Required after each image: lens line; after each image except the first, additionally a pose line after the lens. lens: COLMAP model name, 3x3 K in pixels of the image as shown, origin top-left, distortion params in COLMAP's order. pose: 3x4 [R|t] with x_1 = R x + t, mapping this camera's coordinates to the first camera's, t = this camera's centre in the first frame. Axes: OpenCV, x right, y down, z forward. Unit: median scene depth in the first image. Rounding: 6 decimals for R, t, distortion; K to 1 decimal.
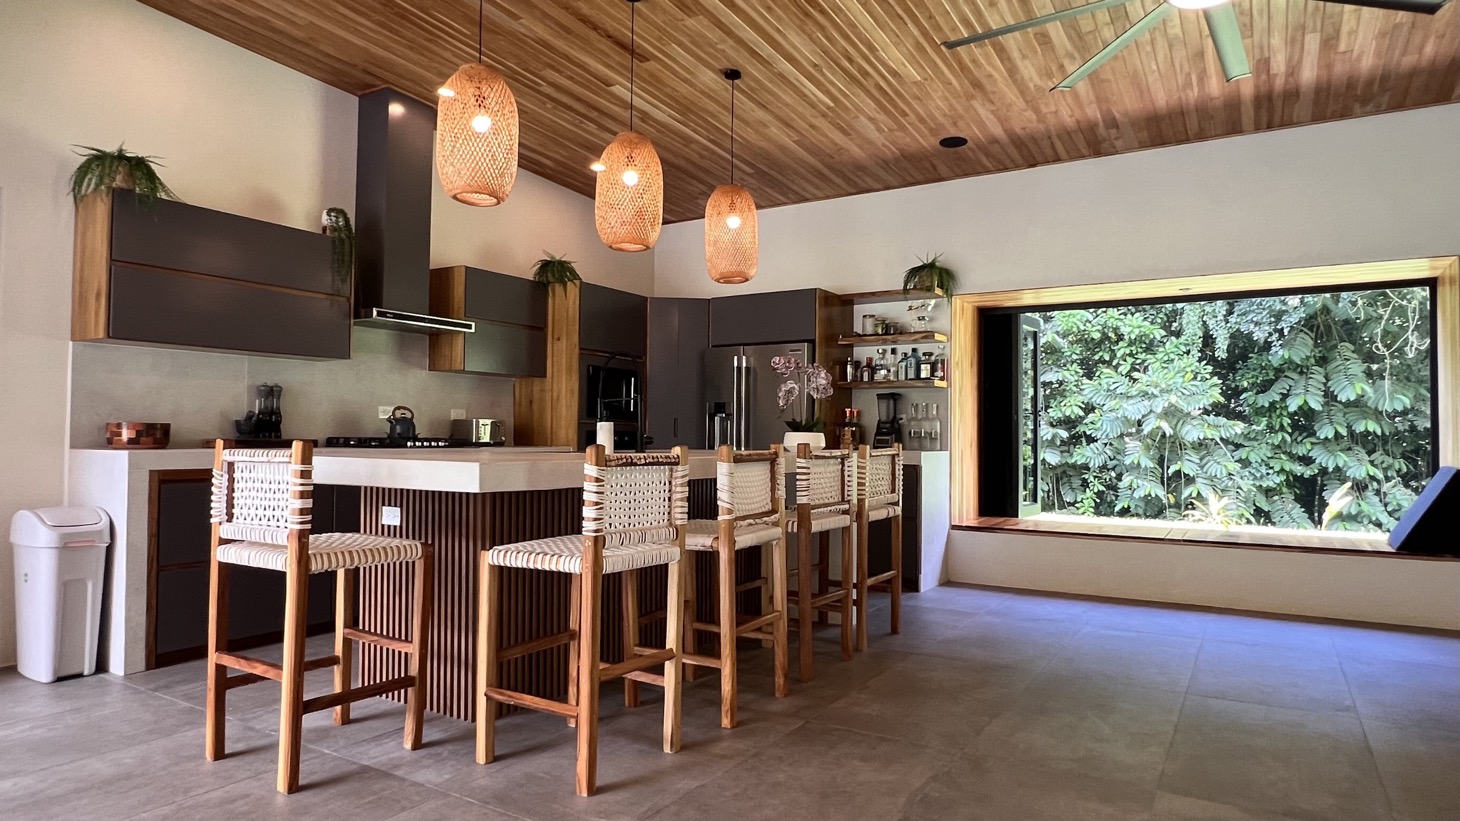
lens RADIAL K [[860.8, 0, 732.1], [0, 860.8, 404.3], [0, 0, 1]] dist [0.001163, -0.001515]
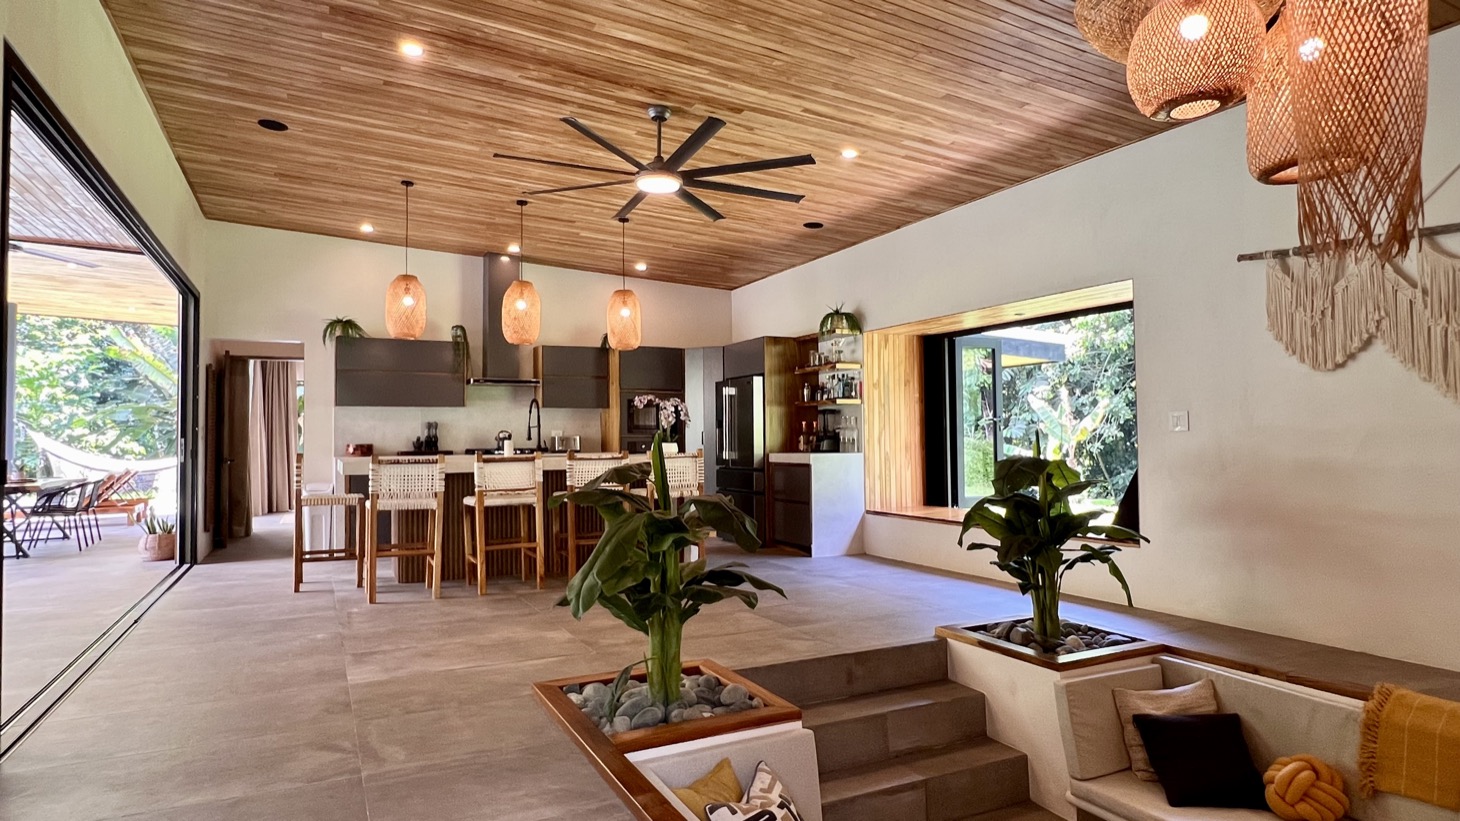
lens RADIAL K [[814.3, 0, 727.9], [0, 814.3, 417.1], [0, 0, 1]] dist [0.001085, 0.000791]
pose [[0.861013, -0.031676, -0.507596, 0.866528], [0.037315, 0.999303, 0.000935, -0.010167], [0.507213, -0.019746, 0.861595, -0.197774]]
